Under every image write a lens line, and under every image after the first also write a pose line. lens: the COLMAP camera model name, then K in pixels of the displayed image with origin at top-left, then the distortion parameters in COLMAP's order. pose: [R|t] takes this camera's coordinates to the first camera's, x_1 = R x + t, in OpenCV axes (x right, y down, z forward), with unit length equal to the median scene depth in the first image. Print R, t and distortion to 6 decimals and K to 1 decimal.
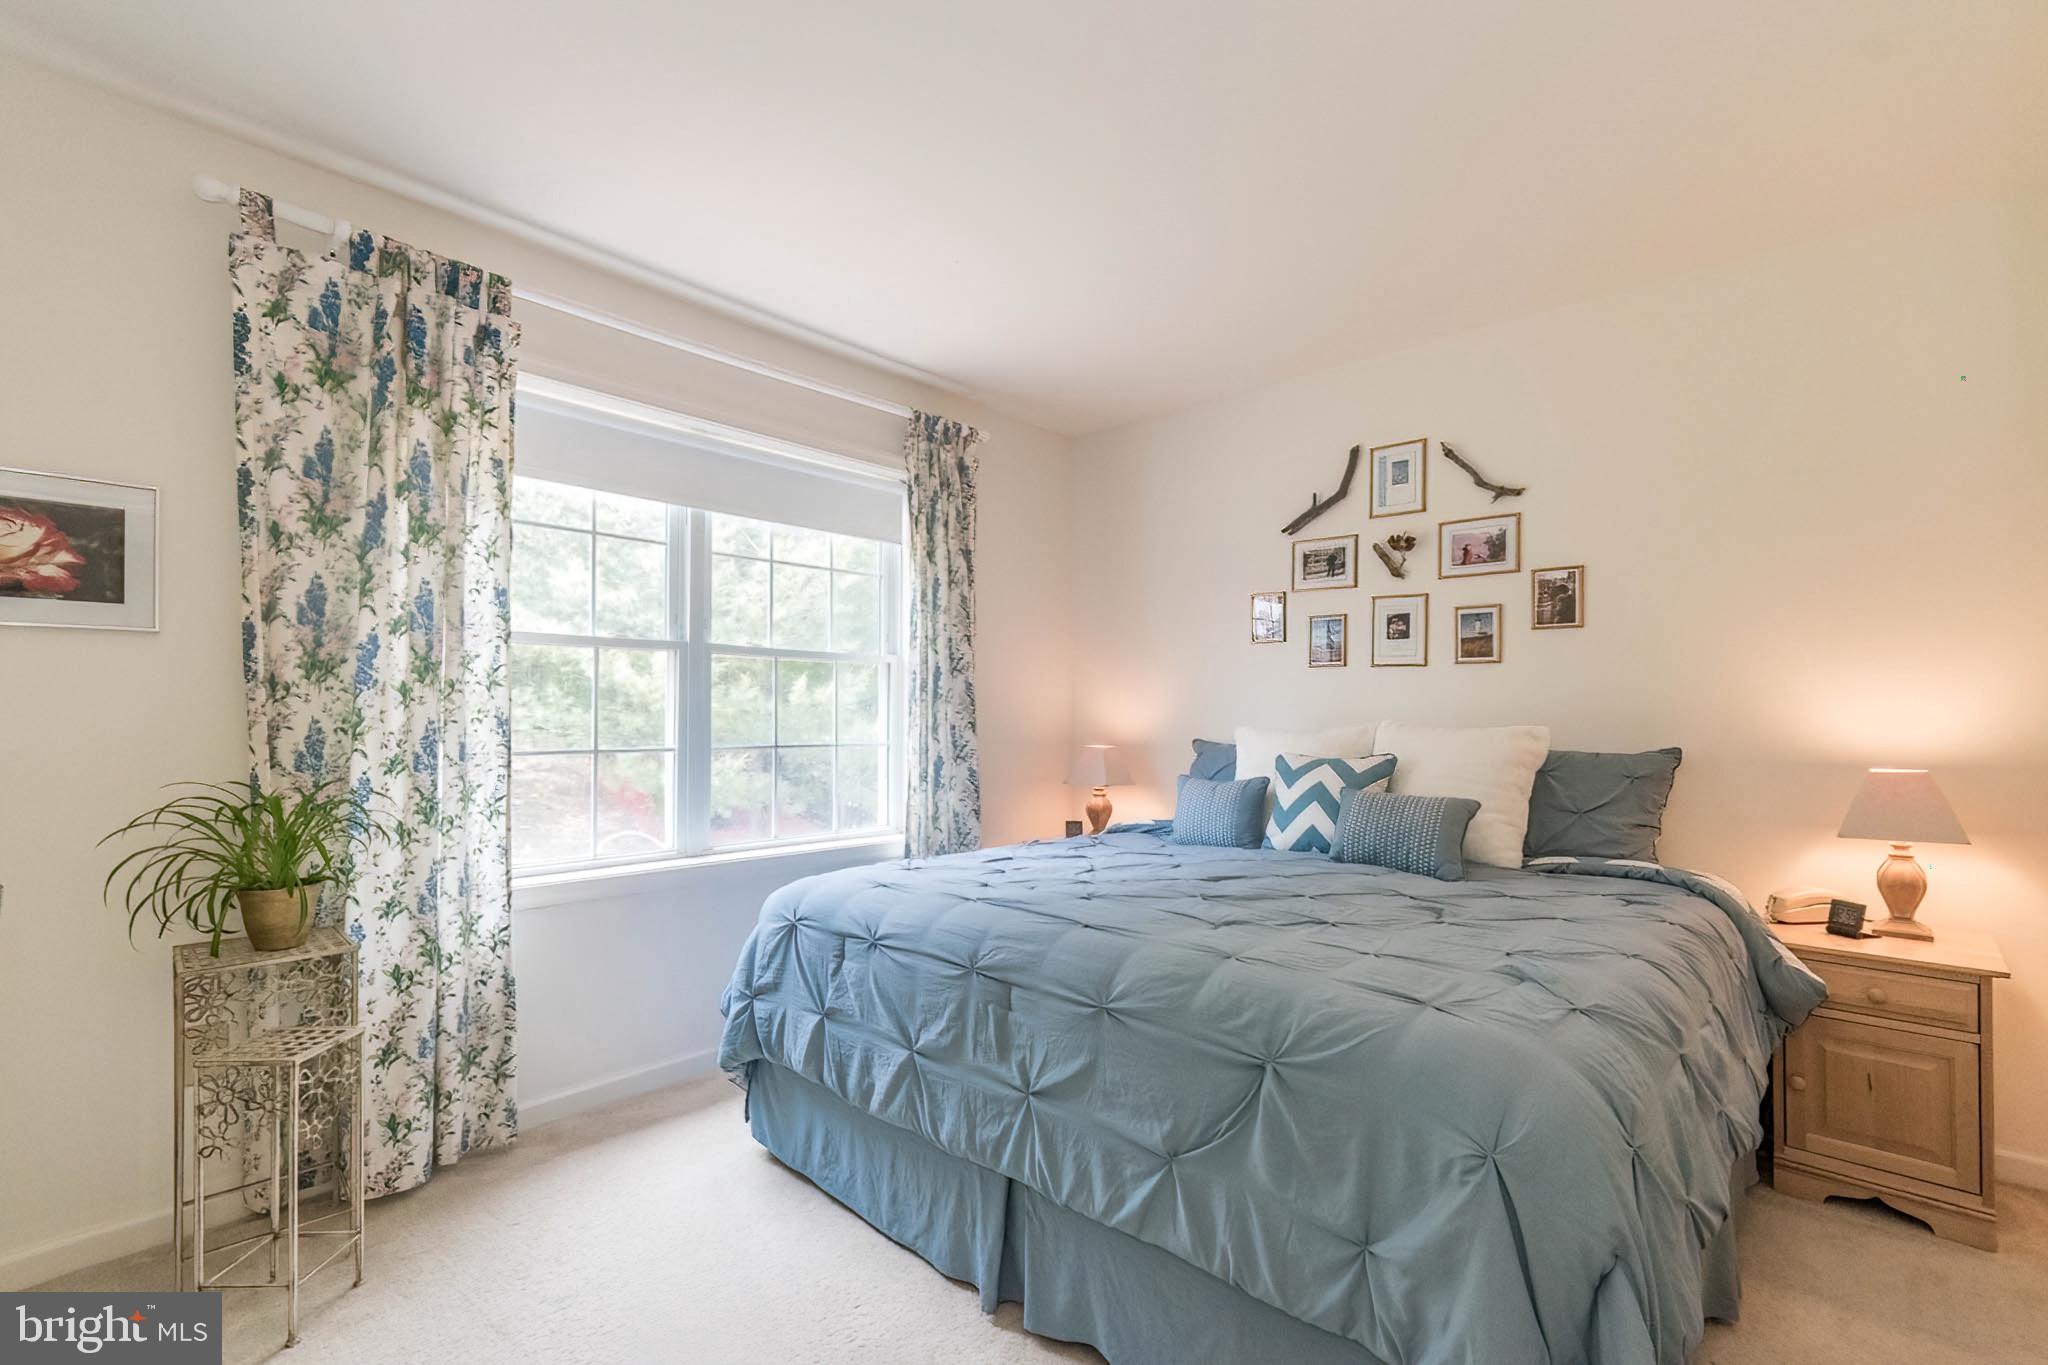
lens RADIAL K [[916.1, 0, 1028.0], [0, 916.1, 720.9], [0, 0, 1]] dist [0.000546, 0.000118]
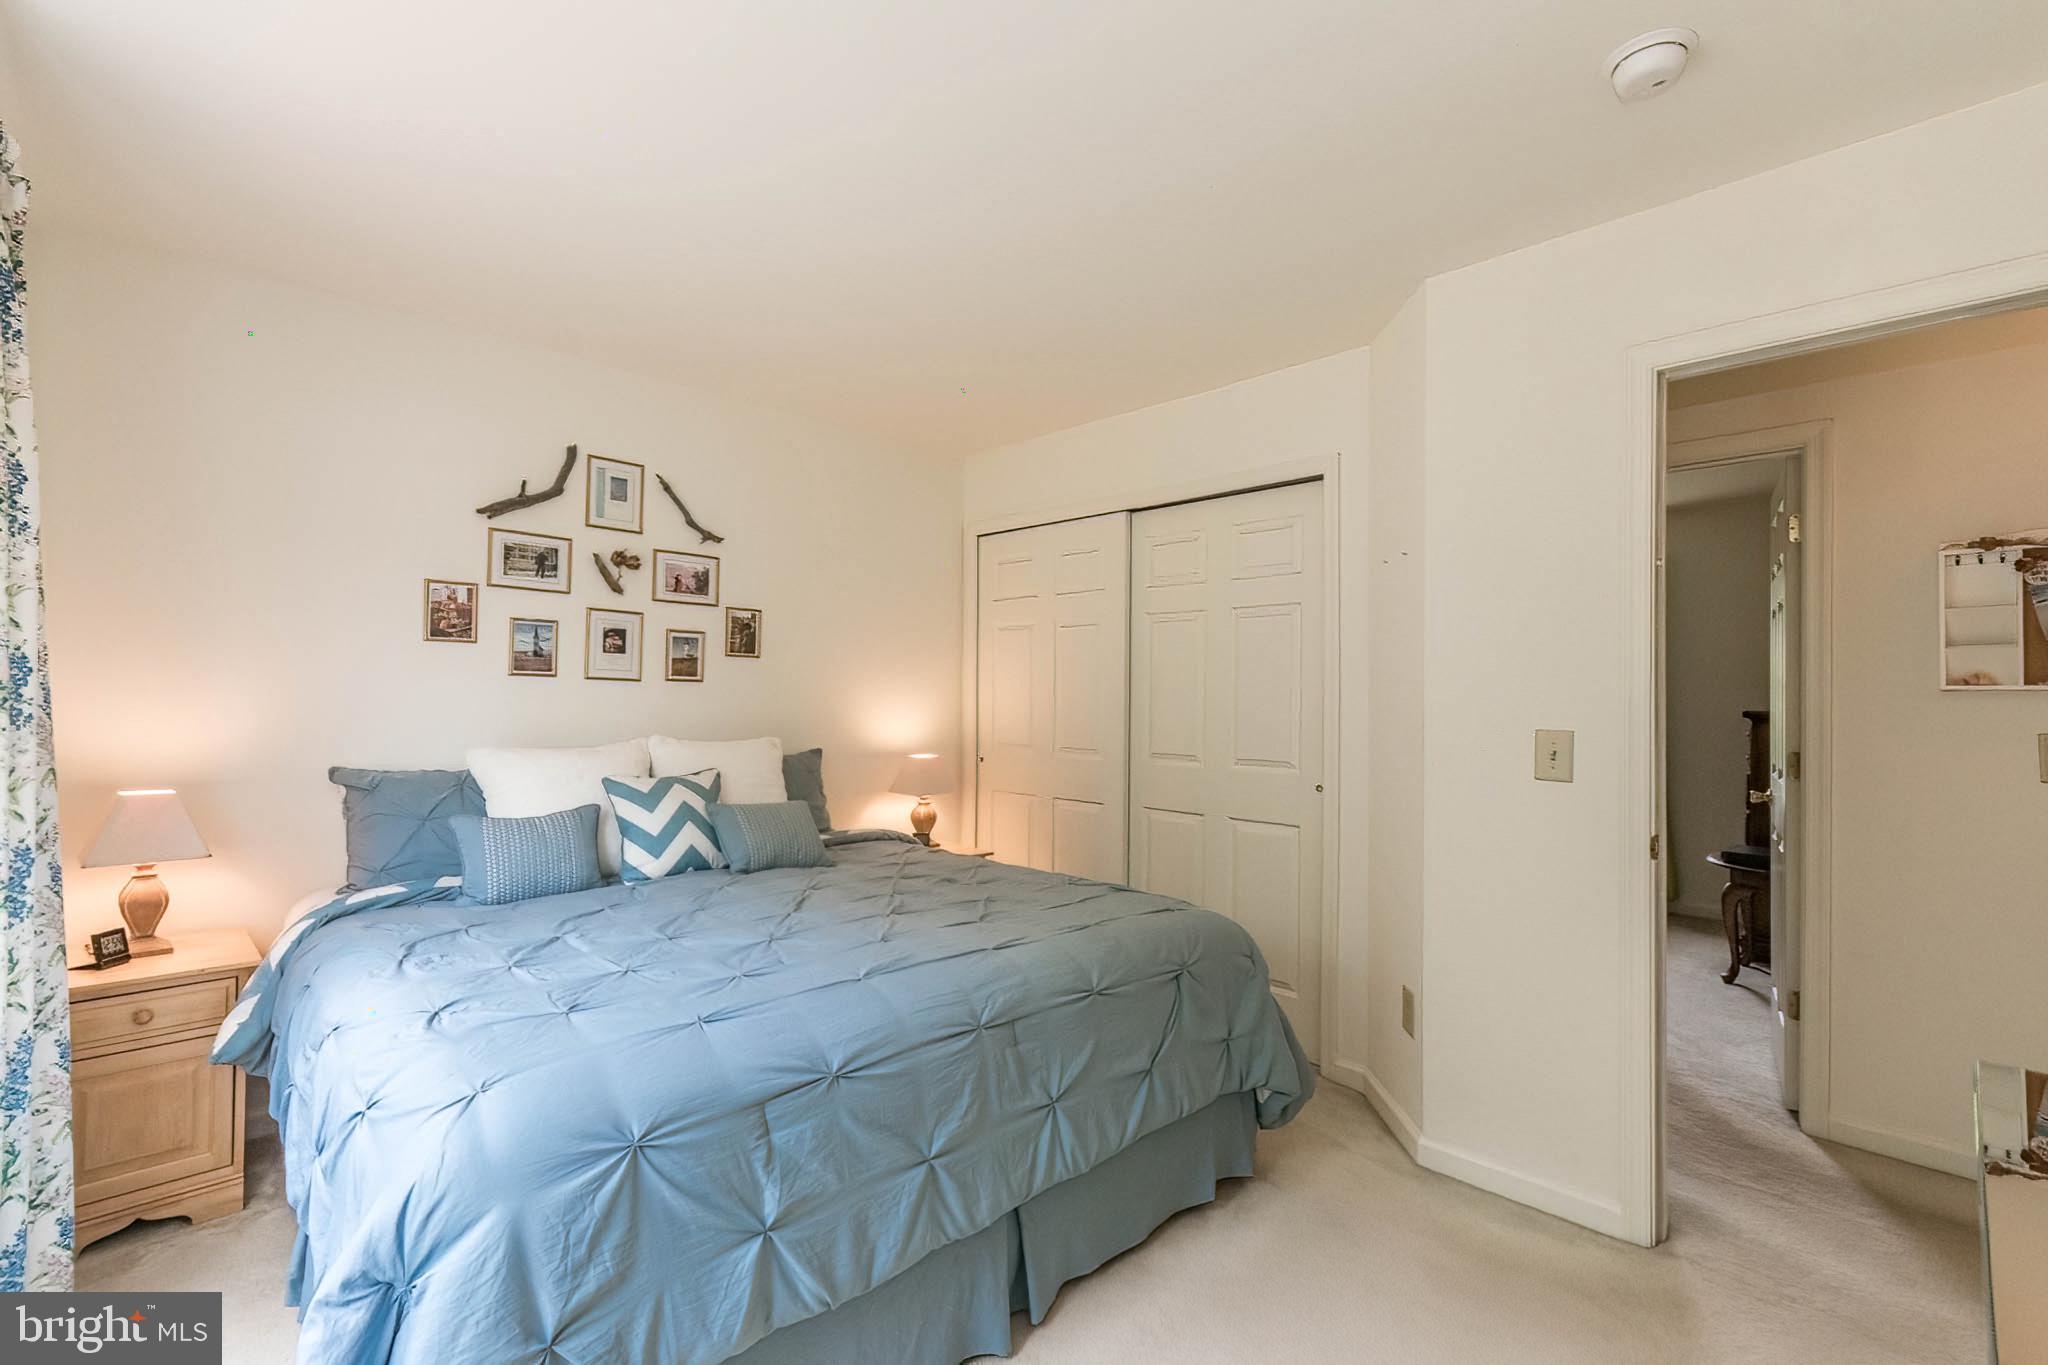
lens RADIAL K [[906.5, 0, 1010.9], [0, 906.5, 690.2], [0, 0, 1]] dist [0.000144, 0.000054]
pose [[0.044460, 0.004424, 0.999001, -0.578107], [-0.005882, 0.999974, -0.004167, -0.047626], [-0.998994, -0.005691, 0.044485, 0.523610]]
